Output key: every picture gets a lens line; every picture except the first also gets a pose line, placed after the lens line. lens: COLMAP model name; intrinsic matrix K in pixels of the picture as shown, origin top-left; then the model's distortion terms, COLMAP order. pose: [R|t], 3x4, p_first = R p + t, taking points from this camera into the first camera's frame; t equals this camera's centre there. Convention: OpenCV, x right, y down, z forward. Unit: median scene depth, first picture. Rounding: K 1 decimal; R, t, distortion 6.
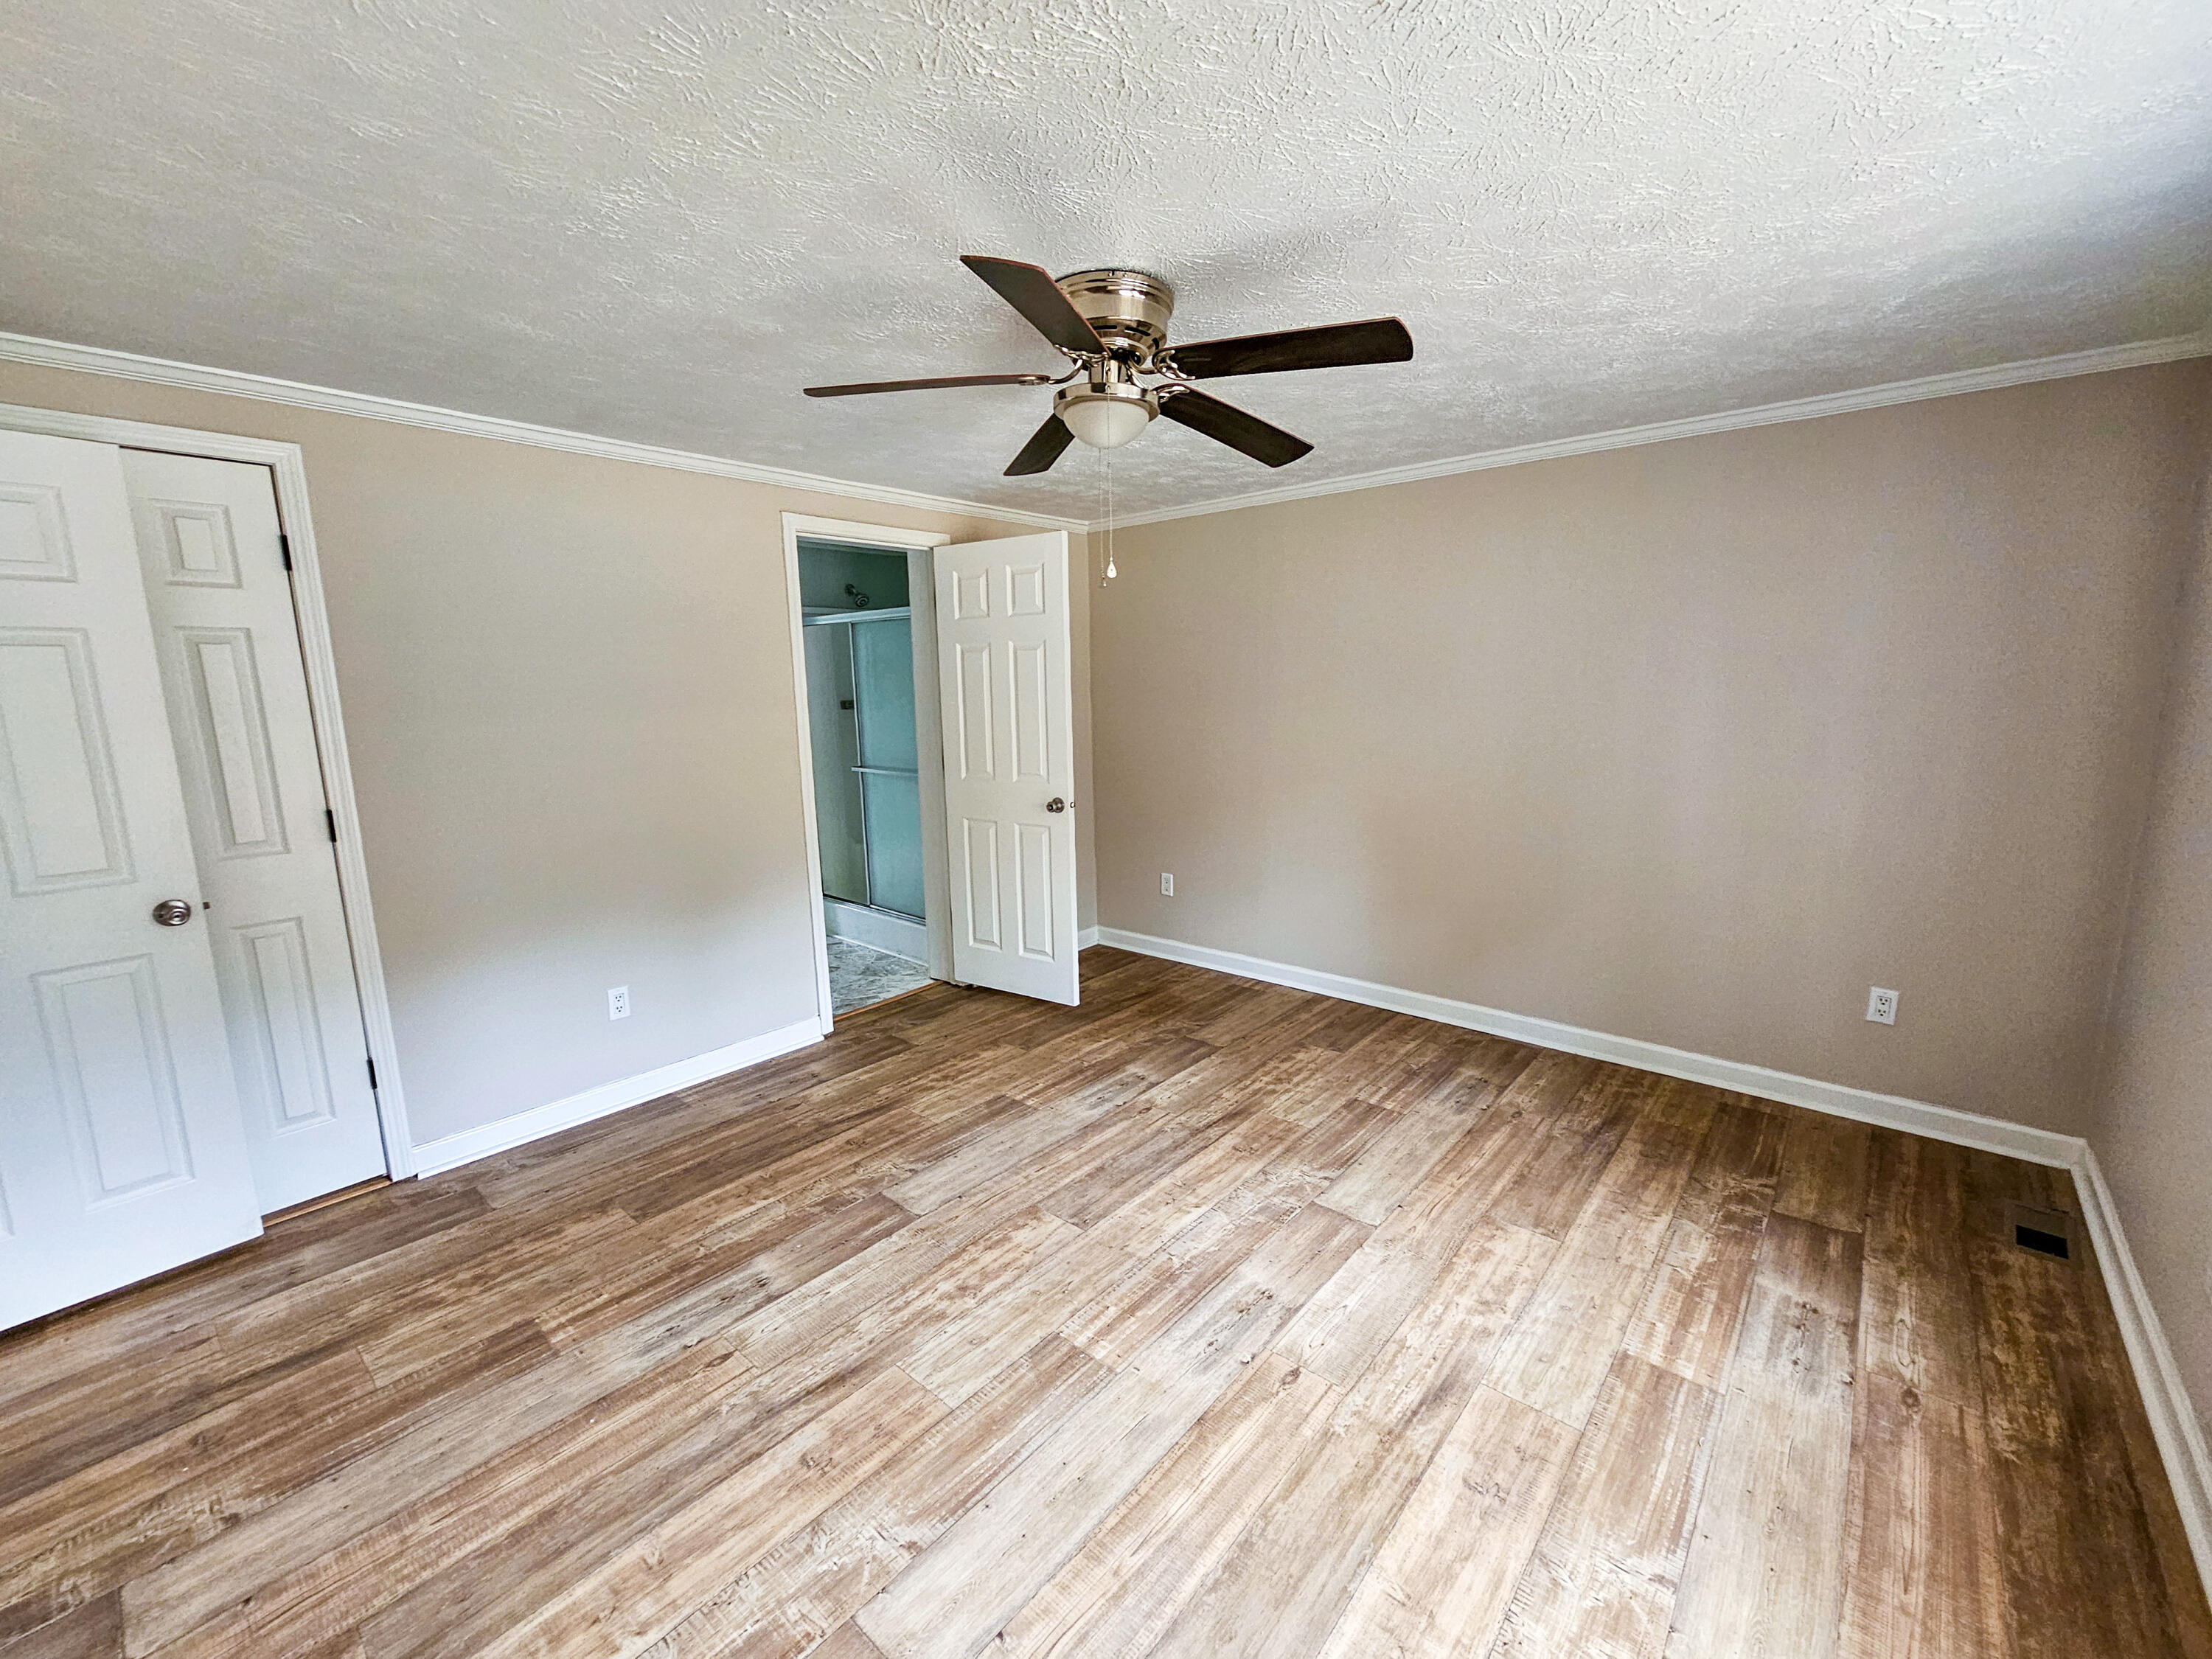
lens RADIAL K [[908.4, 0, 1102.3], [0, 908.4, 832.5], [0, 0, 1]] dist [-0.001970, 0.000981]
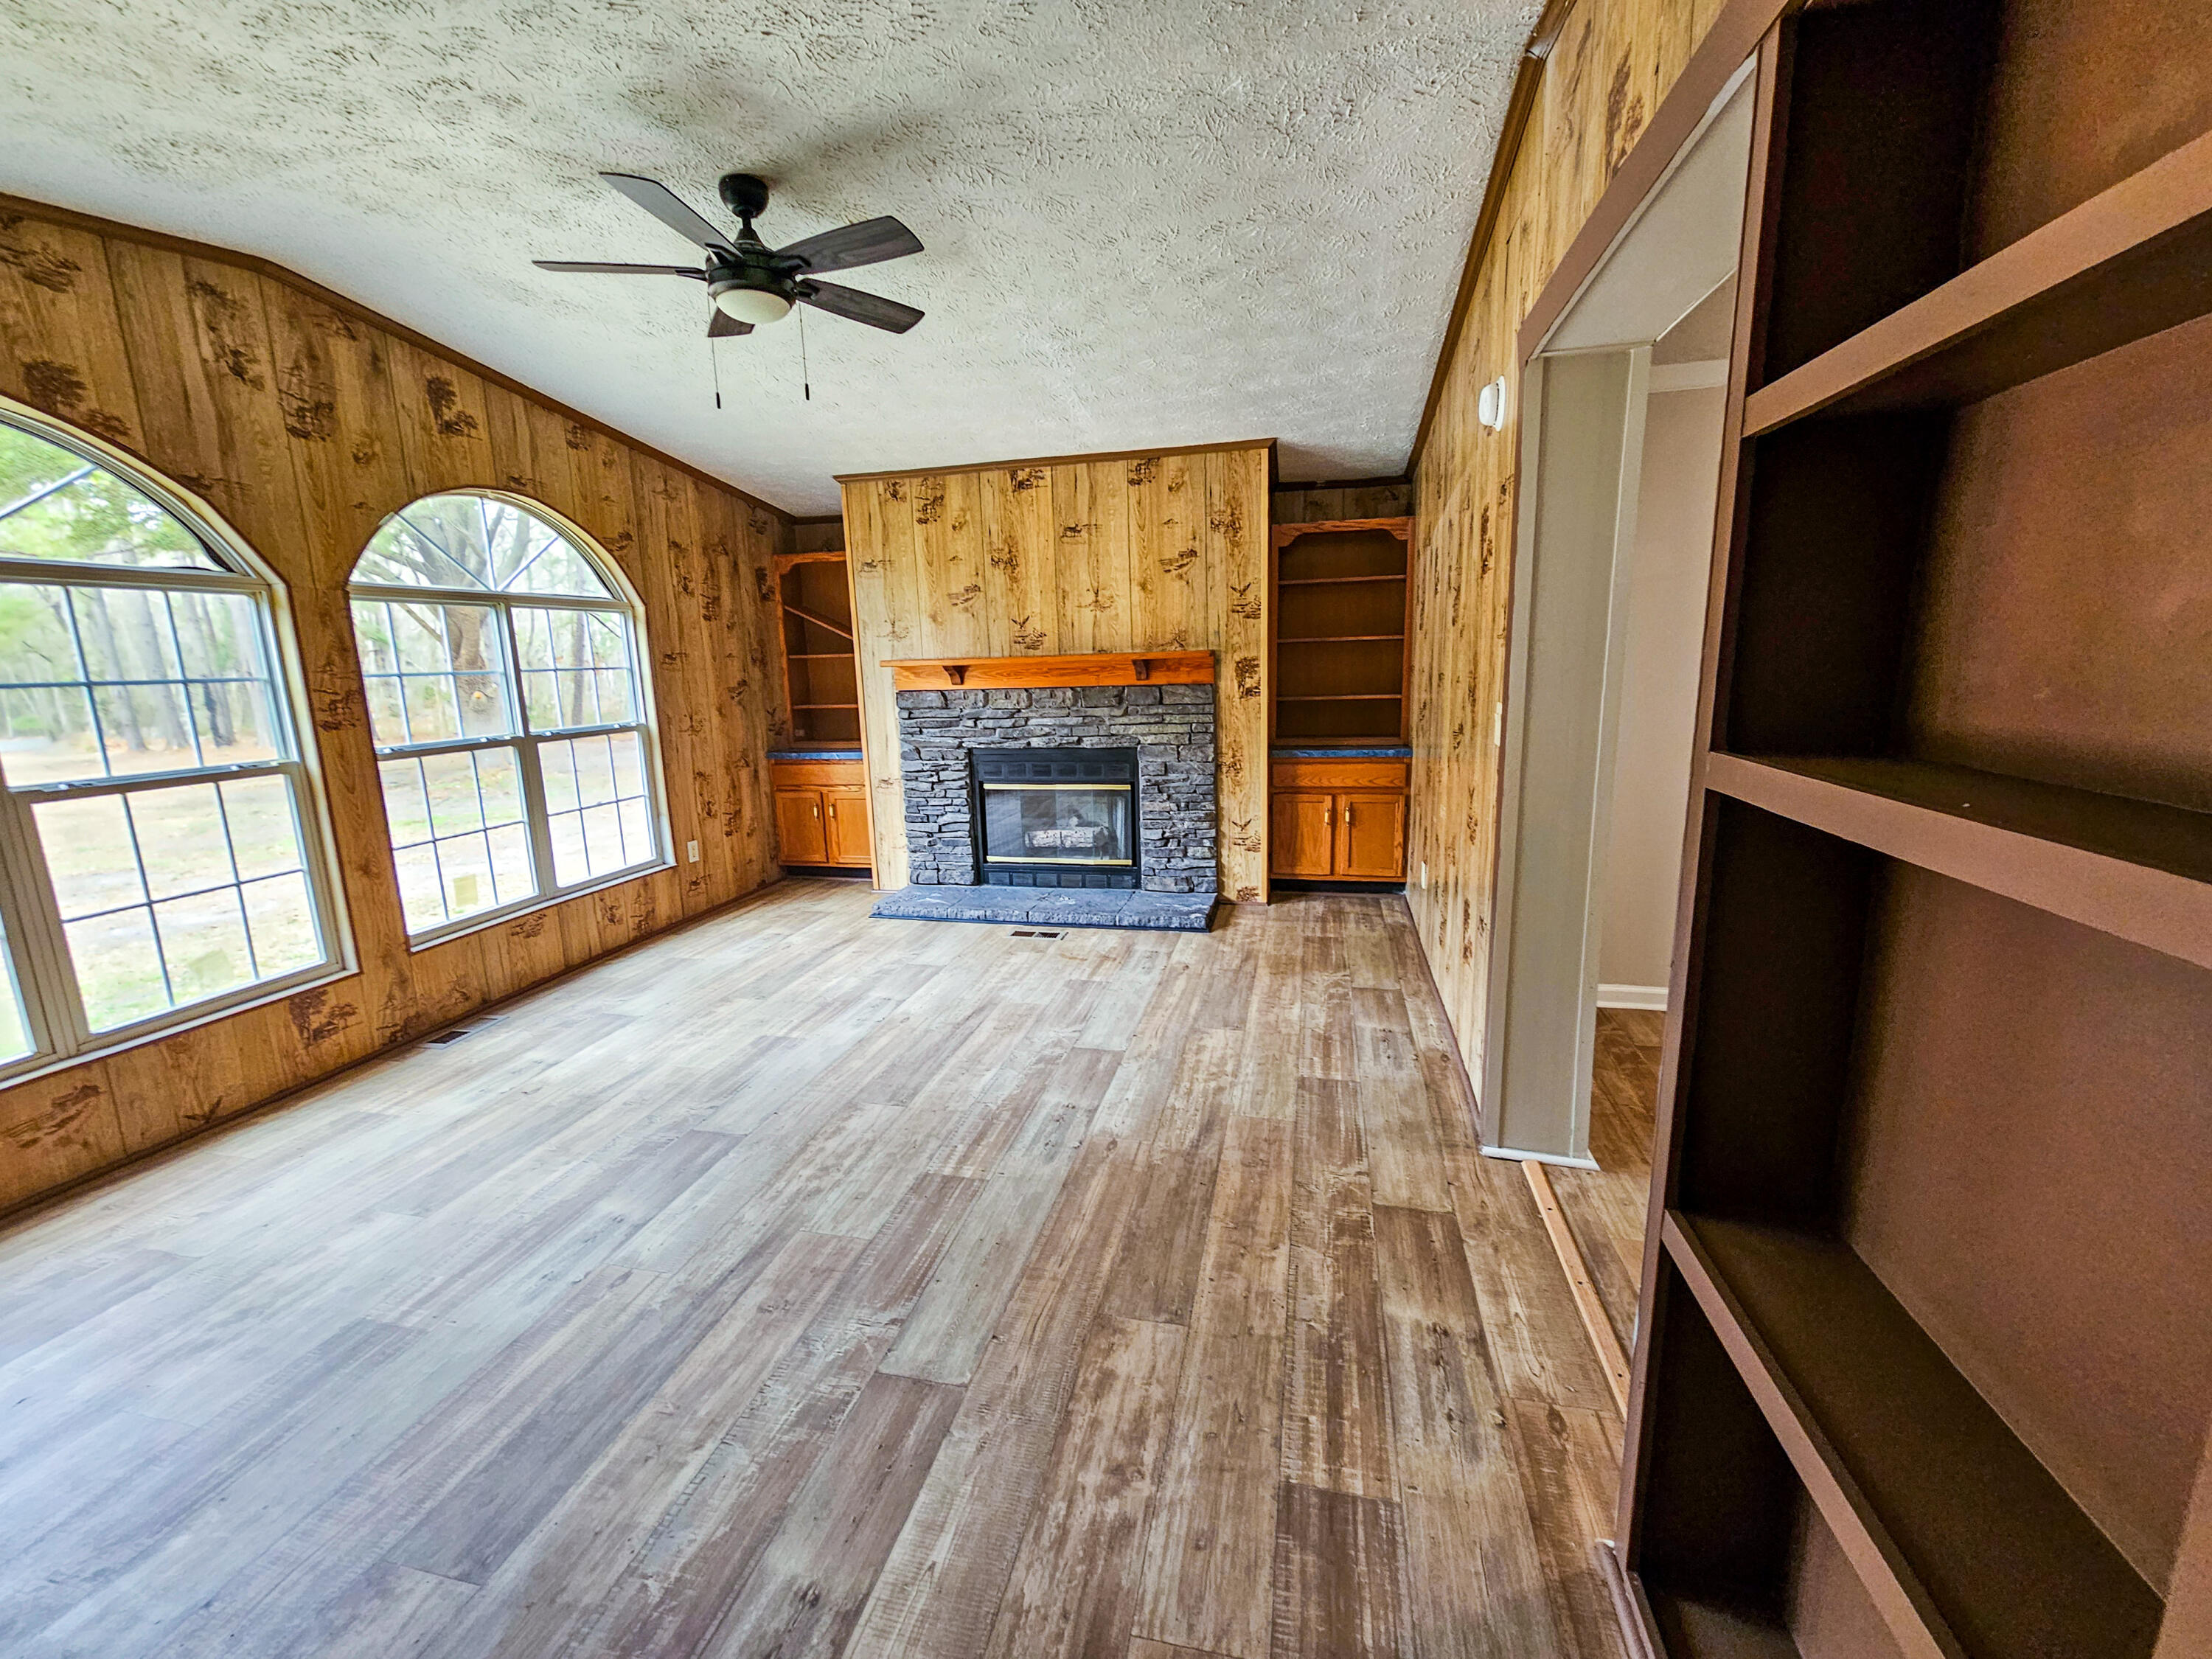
lens RADIAL K [[908.4, 0, 1101.7], [0, 908.4, 823.5], [0, 0, 1]] dist [-0.001970, 0.000981]
pose [[0.884452, -0.094975, 0.456865, 0.113855], [0.089180, 0.995425, 0.034288, -0.024235], [-0.458031, 0.010417, 0.888875, 0.317802]]
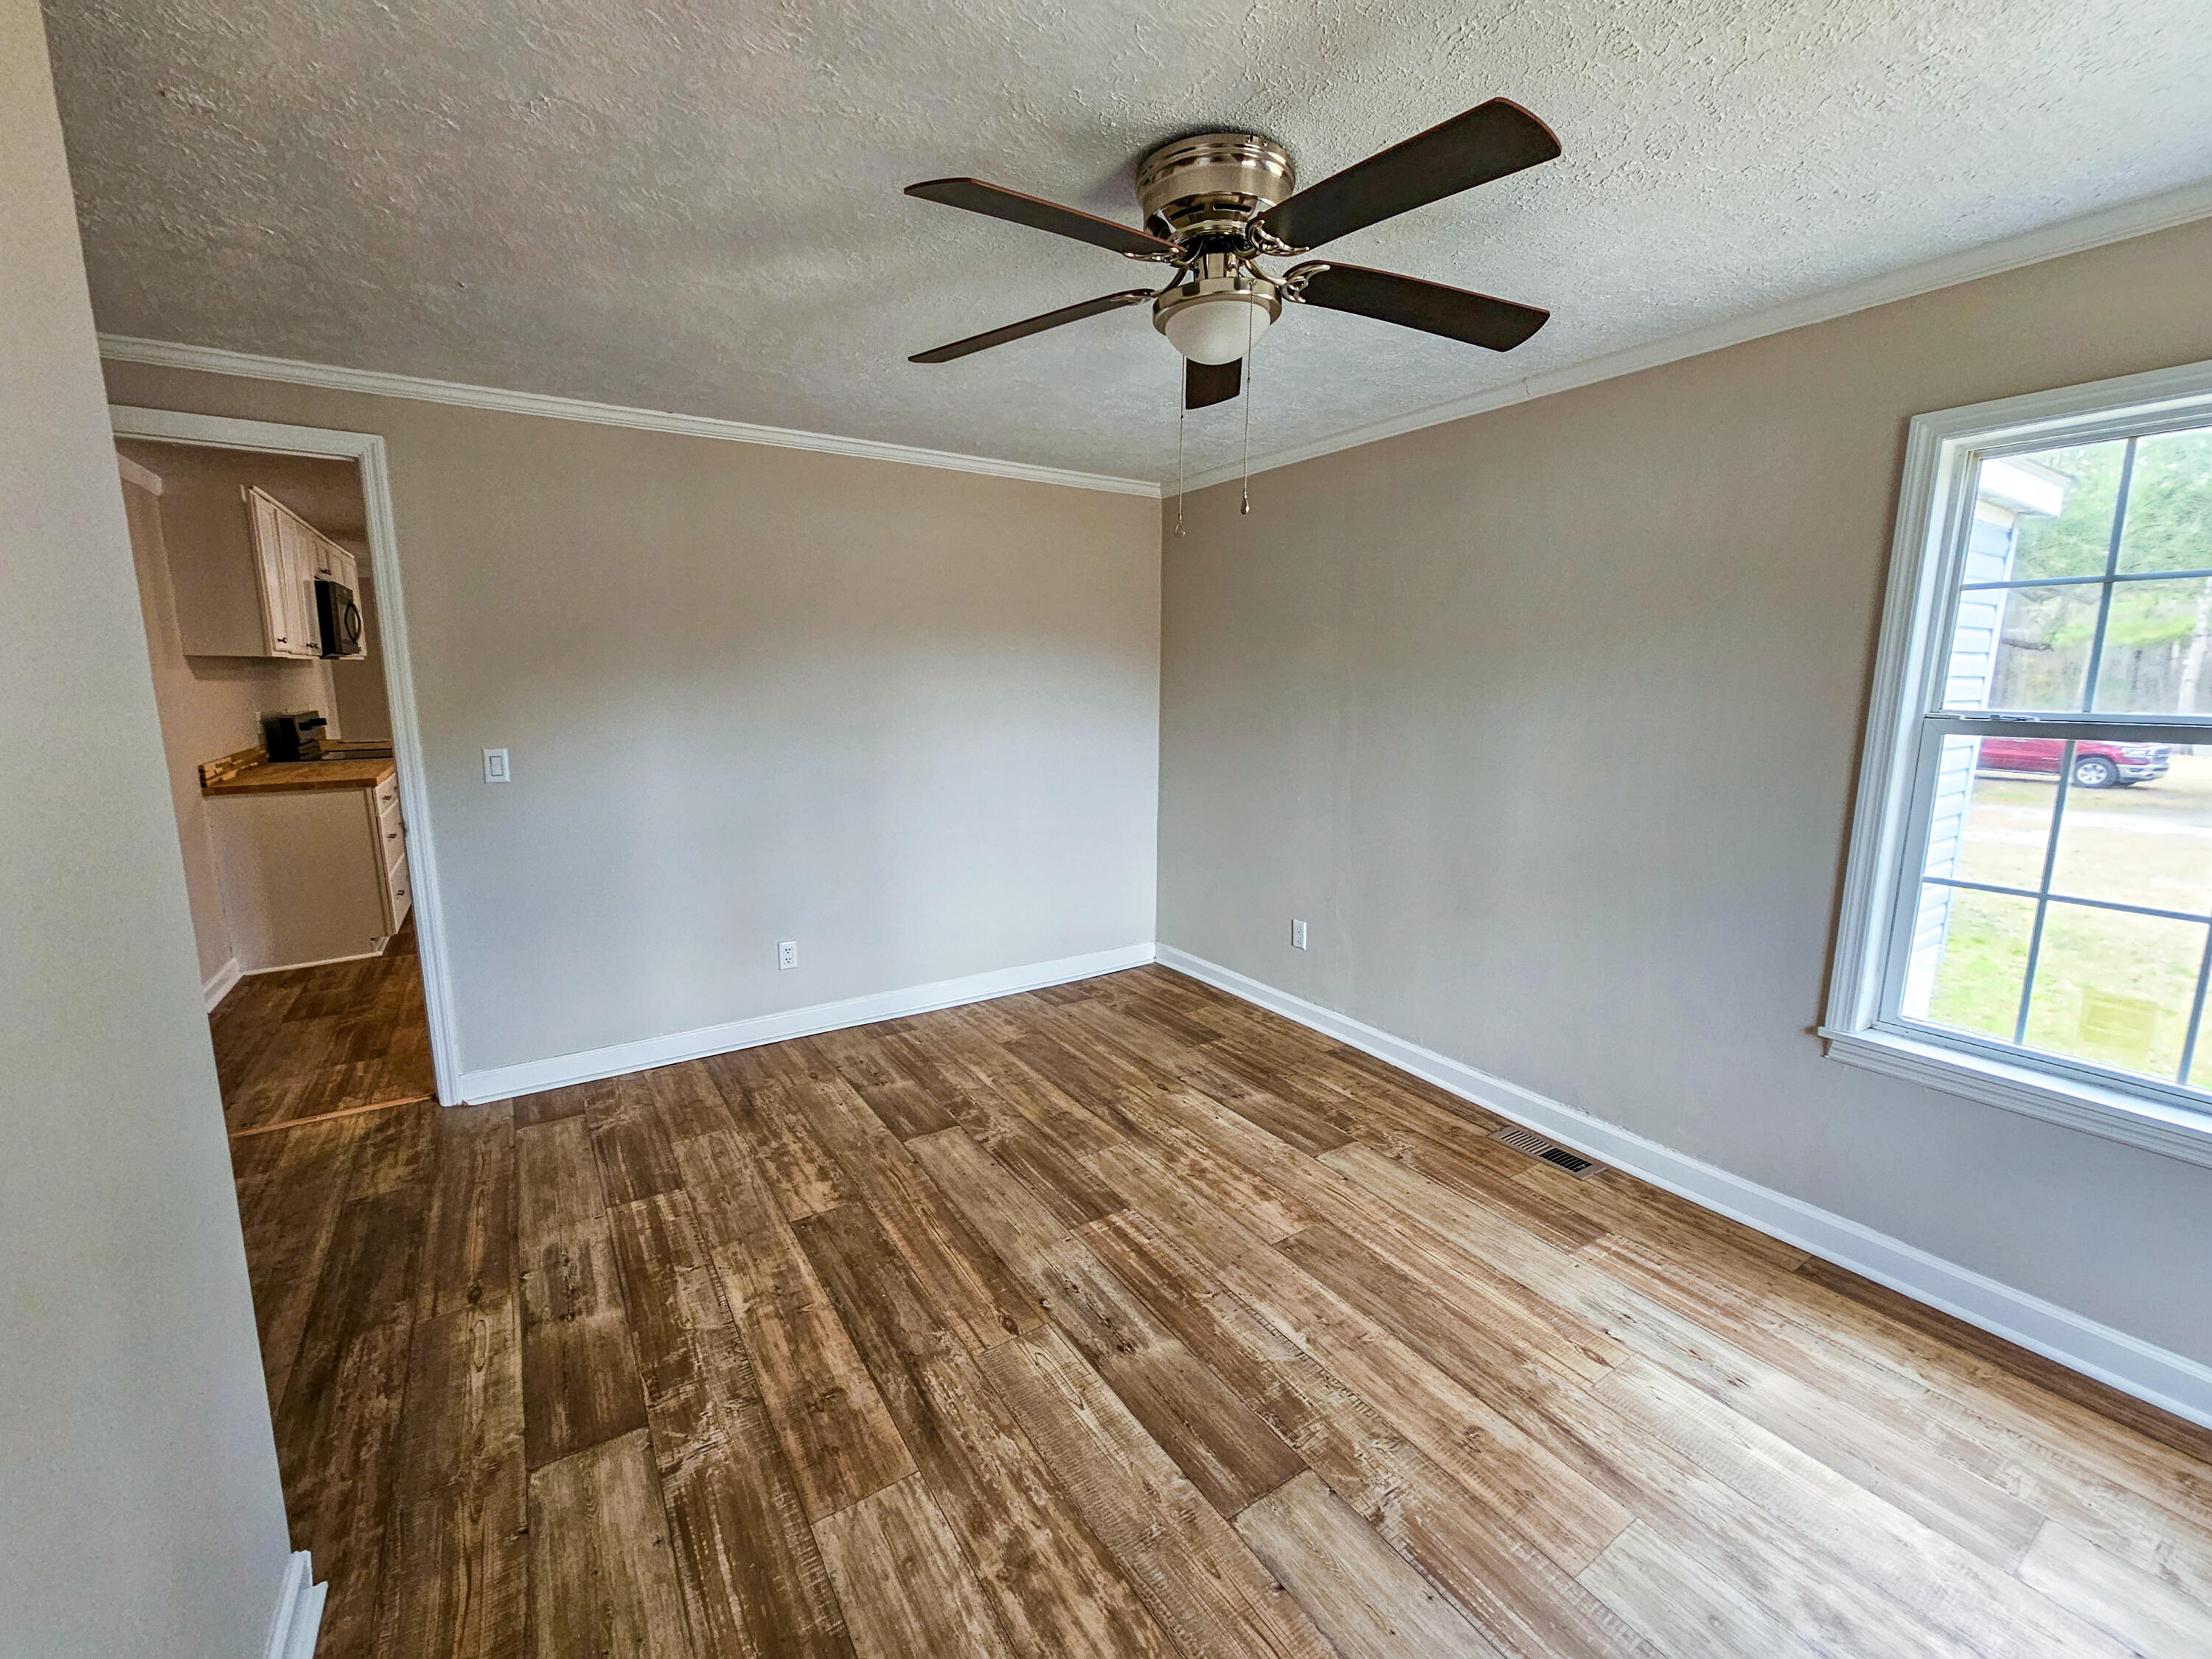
lens RADIAL K [[908.4, 0, 1094.7], [0, 908.4, 829.5], [0, 0, 1]] dist [-0.001970, 0.000981]
pose [[-0.276911, 0.176889, -0.944474, 1.301206], [-0.156800, 0.961417, 0.226034, -0.233577], [0.948016, 0.210685, -0.238490, 1.388796]]
